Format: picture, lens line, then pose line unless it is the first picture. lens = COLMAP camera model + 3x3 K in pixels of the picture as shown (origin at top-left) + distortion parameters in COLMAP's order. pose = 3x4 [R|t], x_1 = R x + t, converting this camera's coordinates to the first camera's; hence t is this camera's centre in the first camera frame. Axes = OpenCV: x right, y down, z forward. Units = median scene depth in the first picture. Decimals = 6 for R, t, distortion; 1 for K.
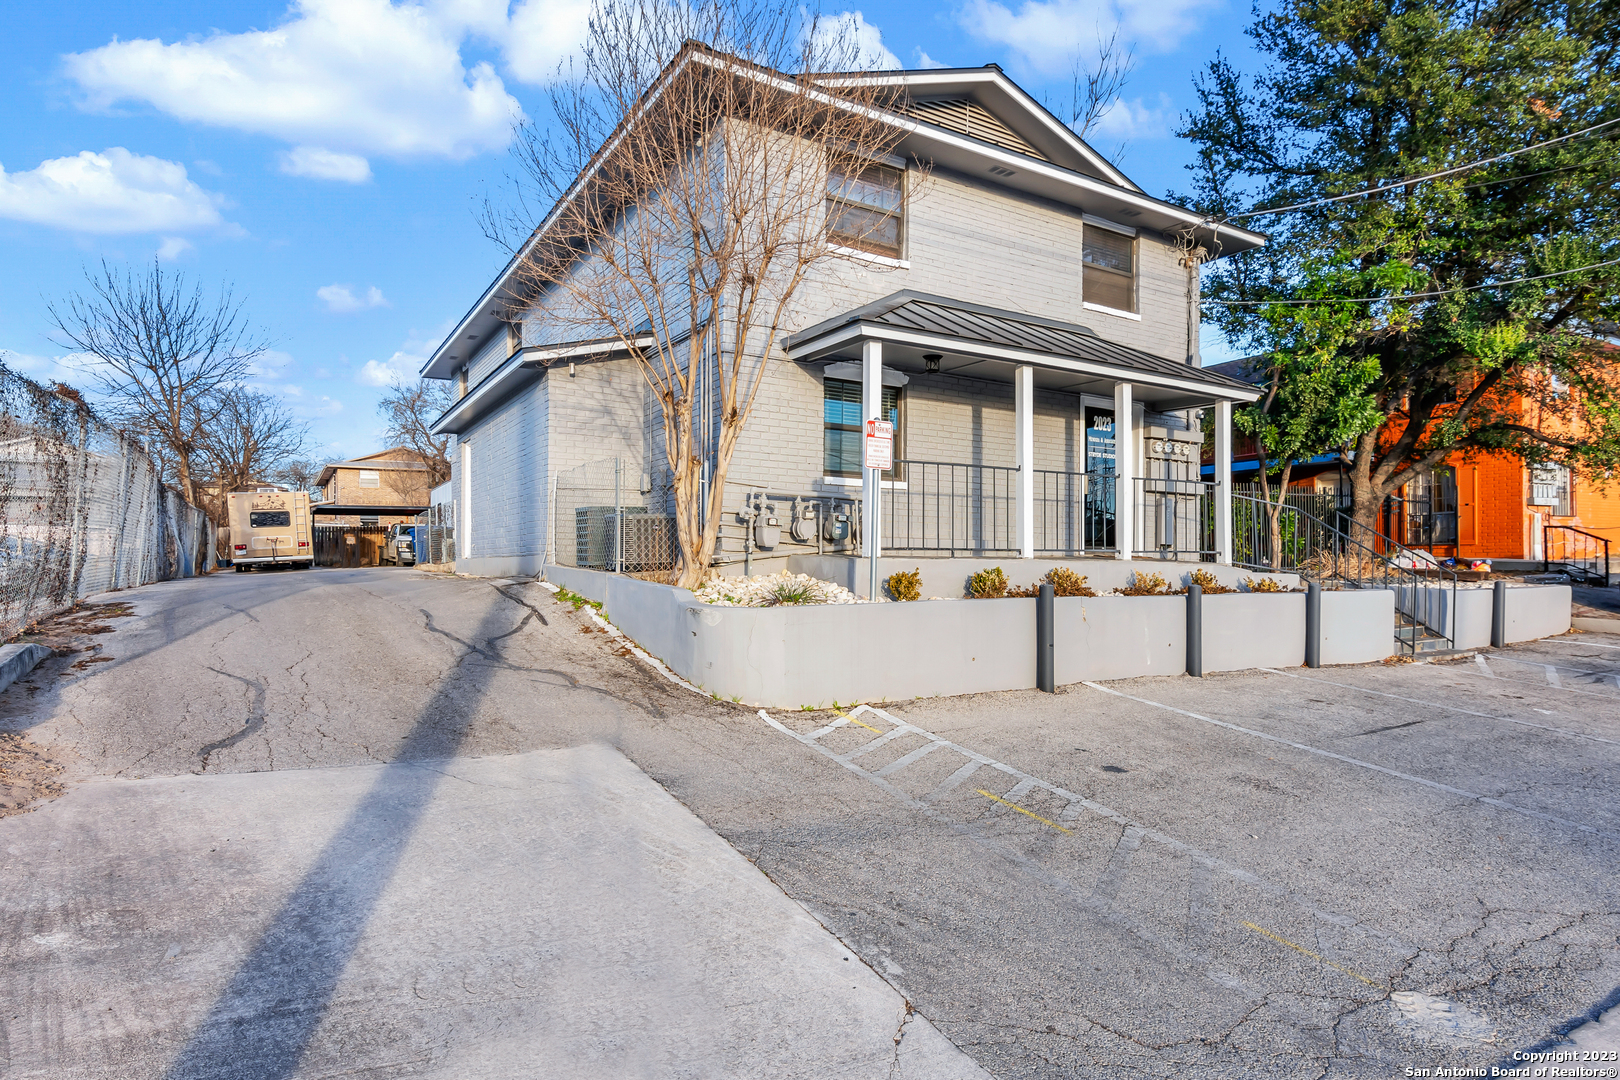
lens RADIAL K [[886.1, 0, 810.0], [0, 886.1, 540.0], [0, 0, 1]] dist [-0.002964, -0.000151]
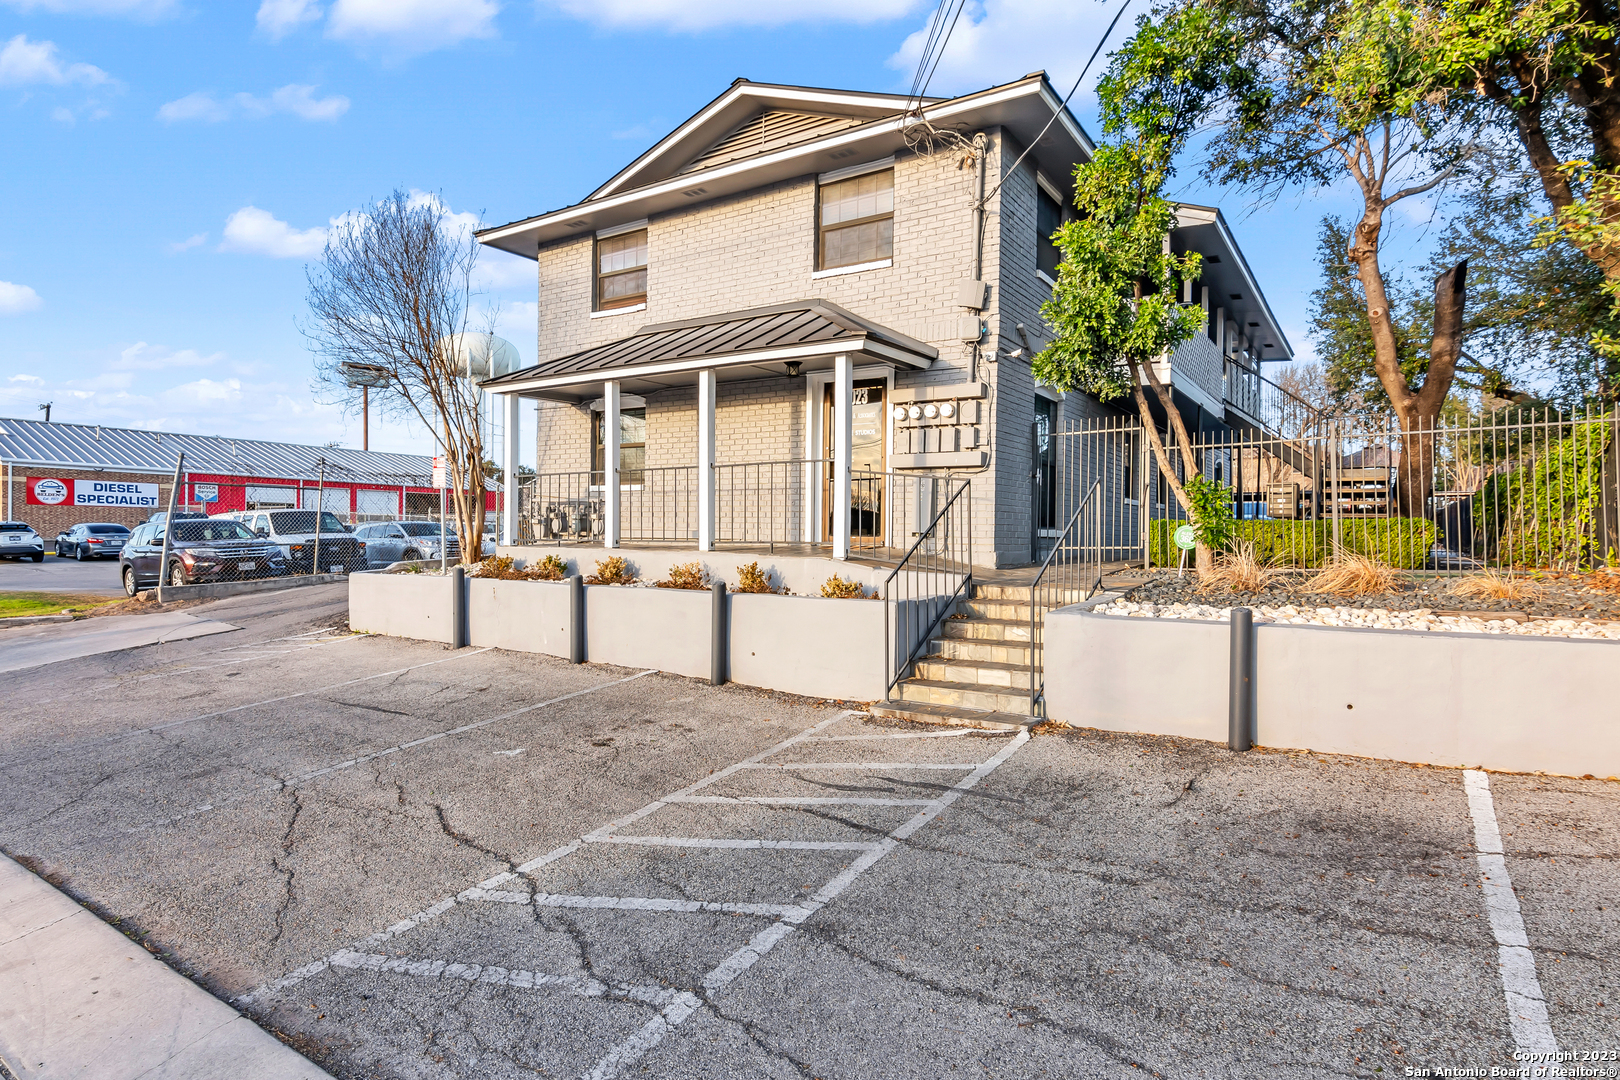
lens RADIAL K [[787.5, 0, 853.2], [0, 787.5, 540.0], [0, 0, 1]] dist [0.011033, 0.000282]
pose [[0.490231, -0.005614, -0.871574, 1.108562], [0.001181, 0.999983, -0.005777, 0.015811], [0.871592, 0.001803, 0.490229, 0.670150]]
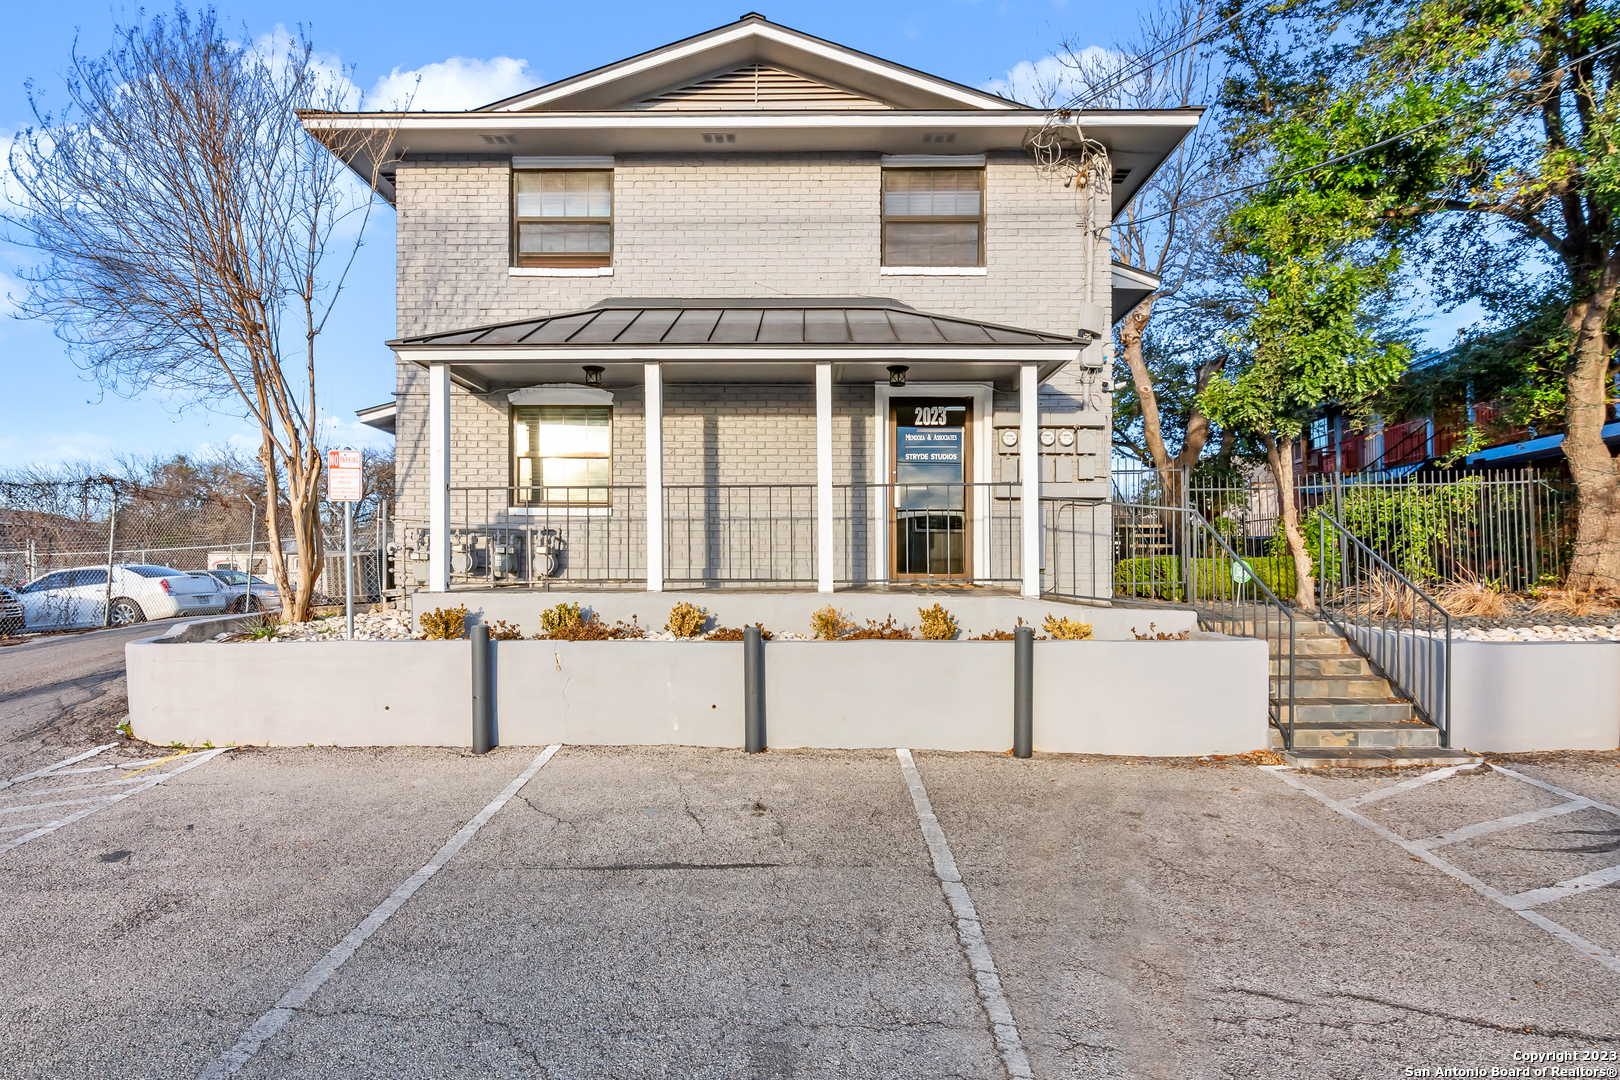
lens RADIAL K [[779.8, 0, 806.6], [0, 779.8, 577.5], [0, 0, 1]] dist [0.002172, 0.000466]
pose [[0.854564, -0.017013, -0.519068, 0.647237], [0.018364, 0.999828, -0.002537, 0.011305], [0.519022, -0.007364, 0.854729, 0.383889]]
